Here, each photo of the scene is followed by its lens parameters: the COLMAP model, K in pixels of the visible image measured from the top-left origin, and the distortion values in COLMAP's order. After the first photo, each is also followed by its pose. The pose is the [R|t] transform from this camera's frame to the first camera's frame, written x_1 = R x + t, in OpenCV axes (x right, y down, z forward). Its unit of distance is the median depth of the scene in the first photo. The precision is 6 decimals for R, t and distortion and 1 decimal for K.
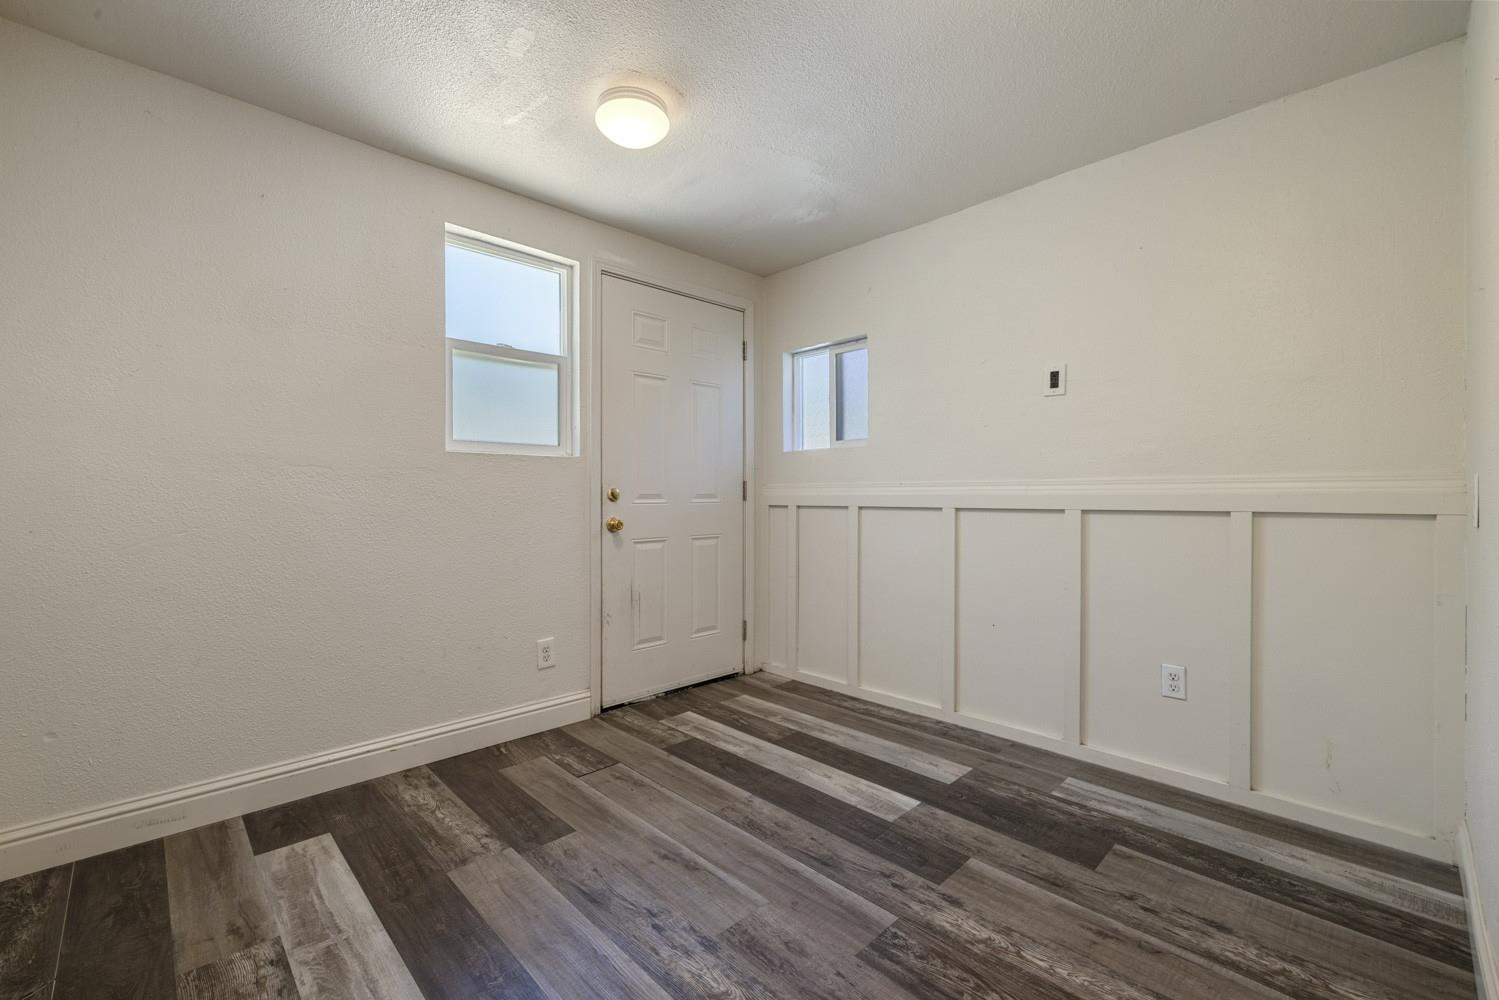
lens RADIAL K [[629.1, 0, 750.4], [0, 629.1, 498.0], [0, 0, 1]] dist [0.003509, 0.000566]
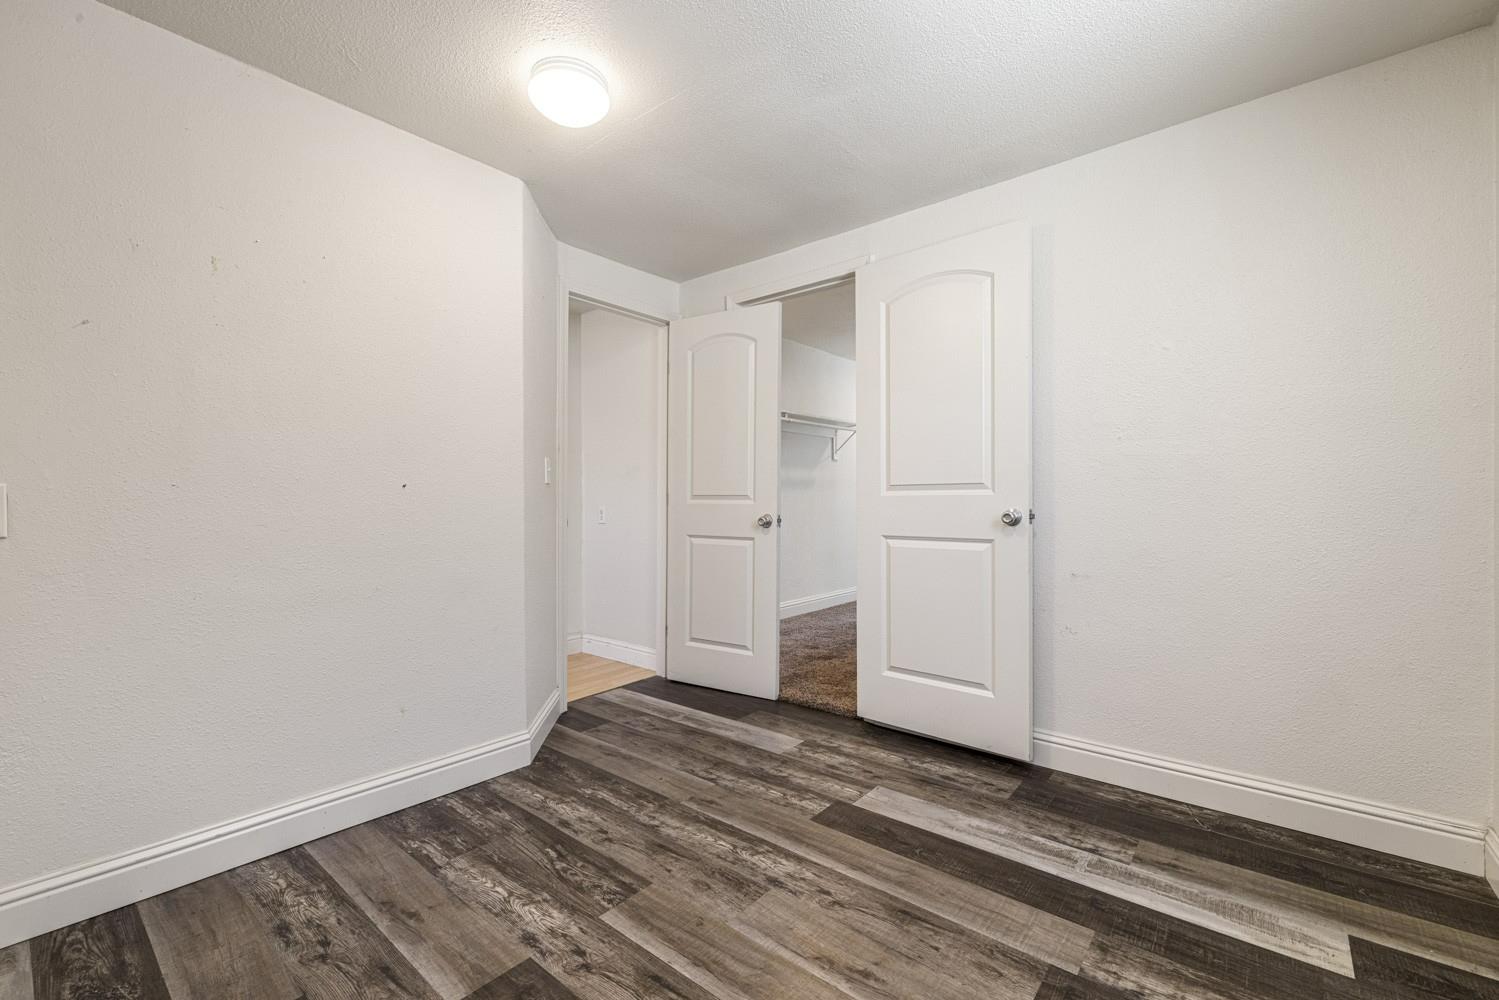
lens RADIAL K [[629.1, 0, 748.8], [0, 629.1, 499.7], [0, 0, 1]] dist [0.003509, 0.000566]
pose [[-0.994336, 0.004349, -0.106197, 0.099924], [0.003819, 0.999979, 0.005188, -0.013867], [0.106218, 0.004753, -0.994332, 2.061264]]
